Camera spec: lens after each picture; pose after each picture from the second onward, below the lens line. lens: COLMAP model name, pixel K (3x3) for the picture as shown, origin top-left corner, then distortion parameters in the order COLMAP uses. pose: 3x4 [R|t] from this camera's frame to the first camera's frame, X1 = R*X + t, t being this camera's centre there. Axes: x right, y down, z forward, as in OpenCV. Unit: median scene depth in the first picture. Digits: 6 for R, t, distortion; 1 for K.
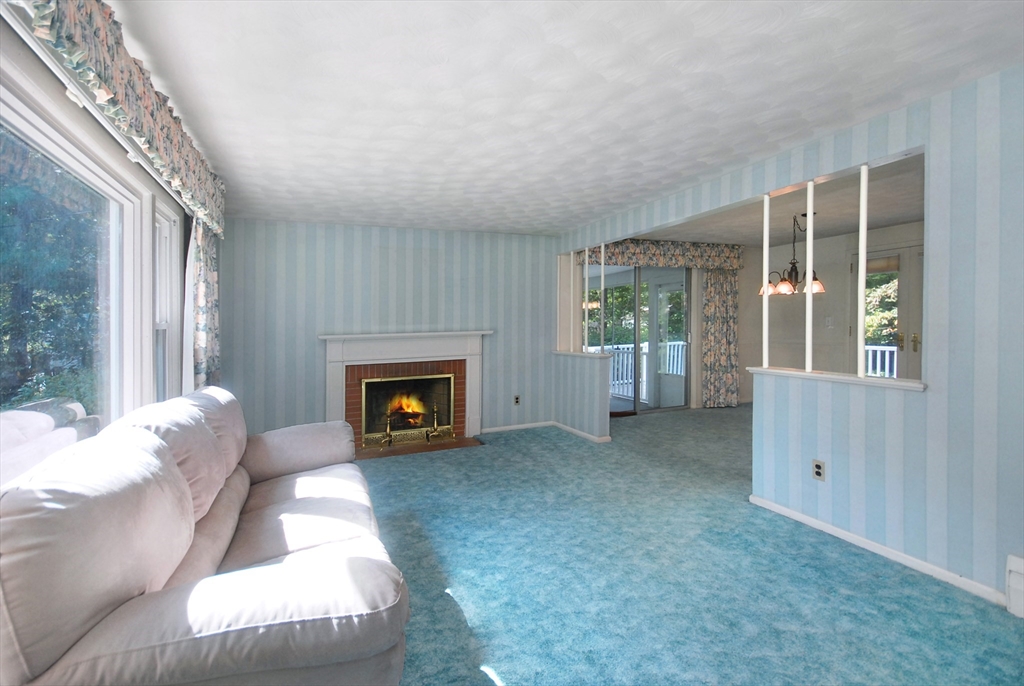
lens RADIAL K [[464.7, 0, 503.3], [0, 464.7, 335.3], [0, 0, 1]] dist [0.016557, -0.002711]
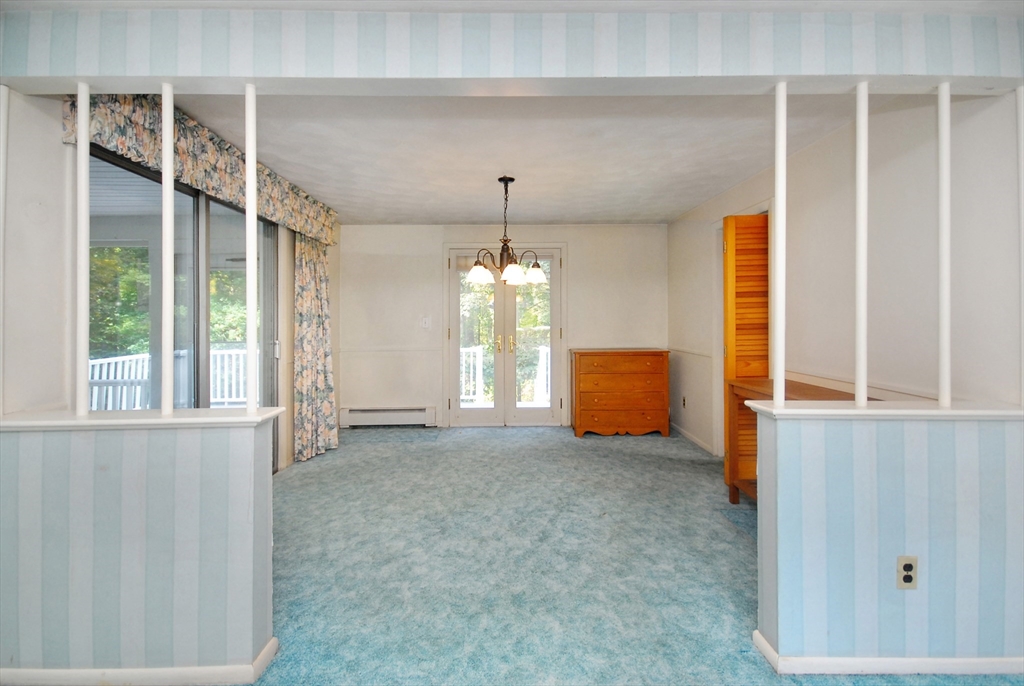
lens RADIAL K [[464.7, 0, 514.7], [0, 464.7, 334.4], [0, 0, 1]] dist [0.016557, -0.002711]
pose [[0.382617, -0.009412, 0.923859, -0.027991], [0.017566, 0.999841, 0.002911, -0.010388], [-0.923740, 0.015114, 0.382721, 0.570884]]
